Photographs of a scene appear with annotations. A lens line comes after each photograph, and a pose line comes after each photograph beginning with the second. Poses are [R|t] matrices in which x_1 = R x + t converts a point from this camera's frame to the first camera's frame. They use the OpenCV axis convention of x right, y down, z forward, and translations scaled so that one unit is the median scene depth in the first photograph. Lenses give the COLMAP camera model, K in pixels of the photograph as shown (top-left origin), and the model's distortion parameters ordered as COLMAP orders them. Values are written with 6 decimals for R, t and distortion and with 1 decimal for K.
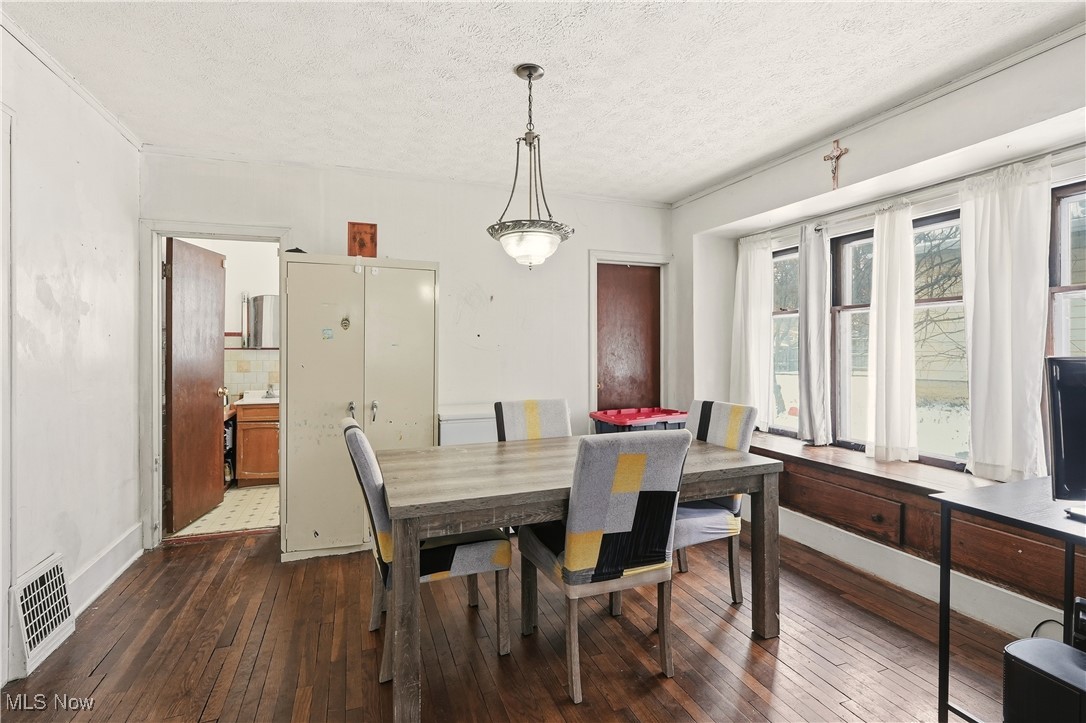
lens RADIAL K [[501.2, 0, 547.3], [0, 501.2, 343.7], [0, 0, 1]] dist [-0.010374, 0.002792]
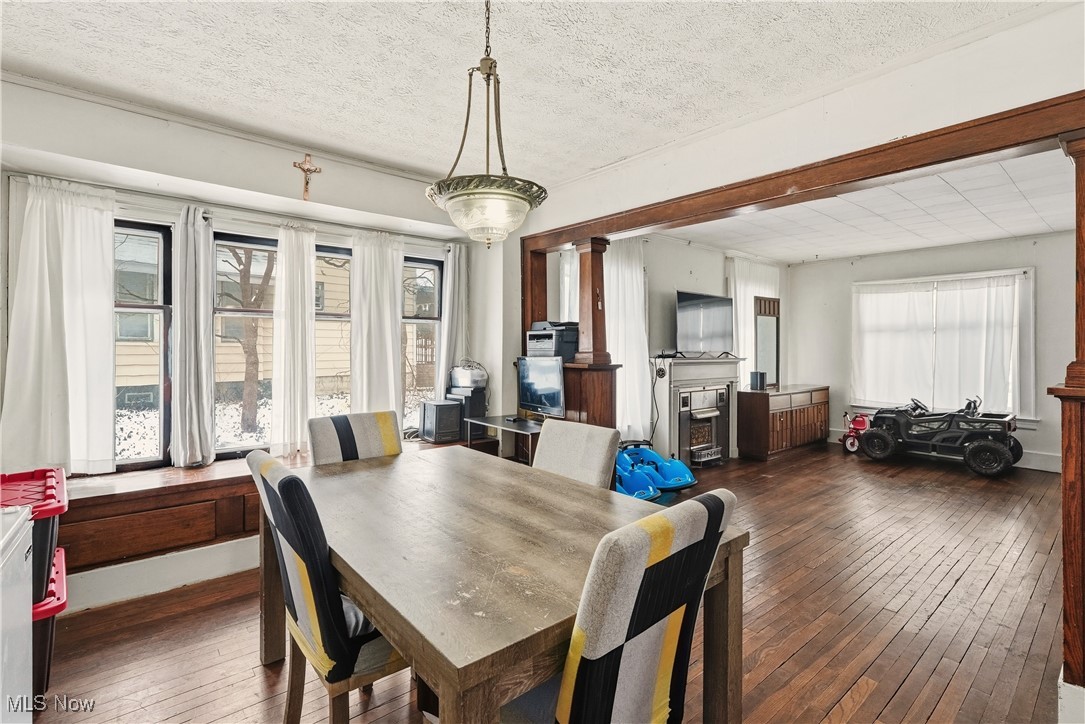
lens RADIAL K [[500.7, 0, 547.3], [0, 500.7, 347.4], [0, 0, 1]] dist [-0.010374, 0.002792]
pose [[-0.329425, 0.005144, 0.944168, -0.530688], [-0.007013, 0.999944, -0.007895, 0.000701], [-0.944156, -0.009222, -0.329370, 0.812919]]
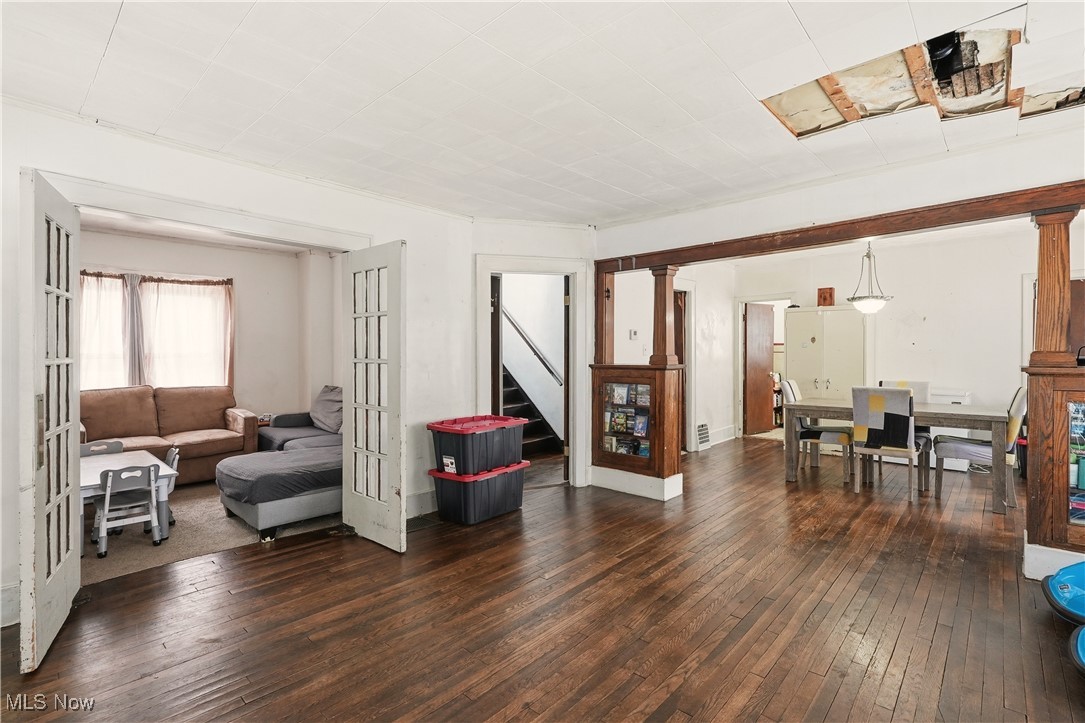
lens RADIAL K [[500.7, 0, 542.2], [0, 500.7, 355.4], [0, 0, 1]] dist [-0.010374, 0.002792]
pose [[0.439681, 0.006966, -0.898127, 0.894417], [0.007116, 0.999912, 0.011239, -0.009321], [0.898126, -0.011333, 0.439593, -0.844317]]
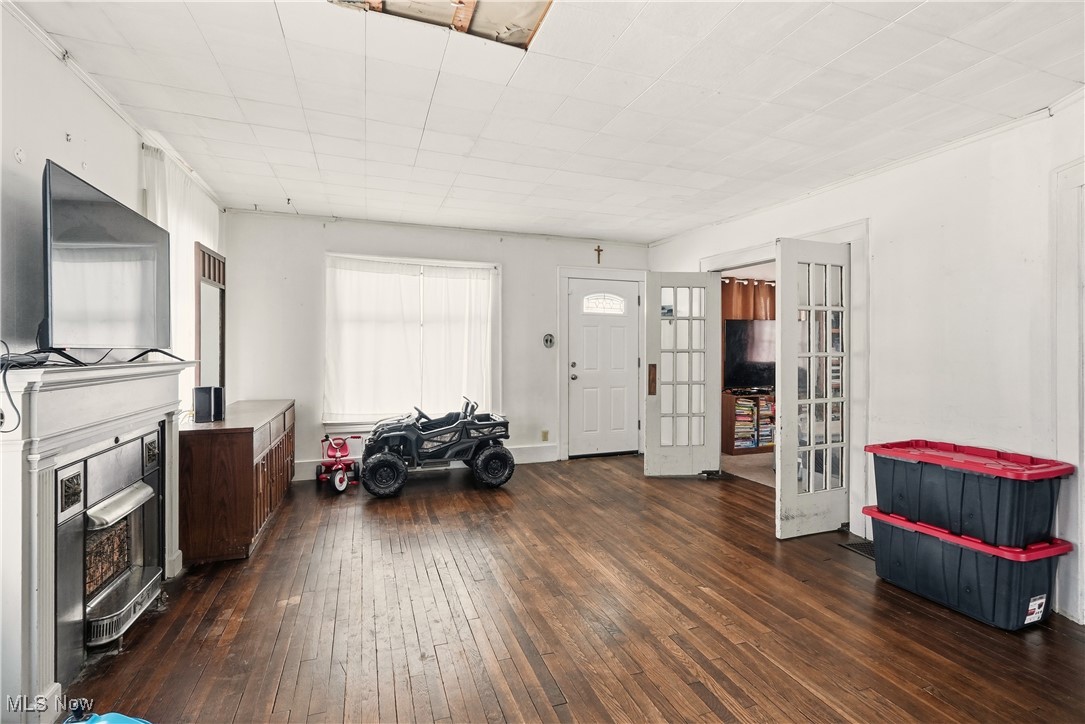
lens RADIAL K [[500.7, 0, 549.0], [0, 500.7, 350.9], [0, 0, 1]] dist [-0.010374, 0.002792]
pose [[-0.999792, 0.002302, 0.020249, 0.331857], [0.002264, 0.999996, -0.001928, 0.004825], [-0.020253, -0.001881, -0.999793, 0.391259]]
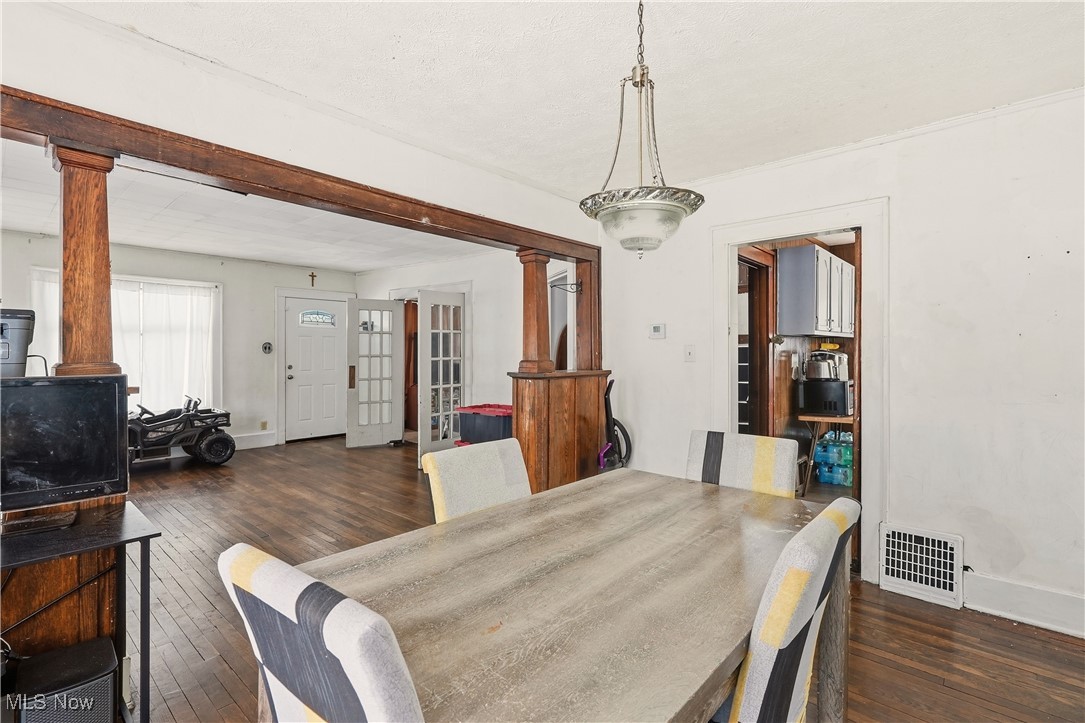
lens RADIAL K [[500.7, 0, 541.9], [0, 500.7, 350.2], [0, 0, 1]] dist [-0.010374, 0.002792]
pose [[-0.892366, 0.002132, -0.451307, 0.282211], [0.004522, 0.999981, -0.004217, -0.009959], [0.451290, -0.005804, -0.892359, 1.104153]]
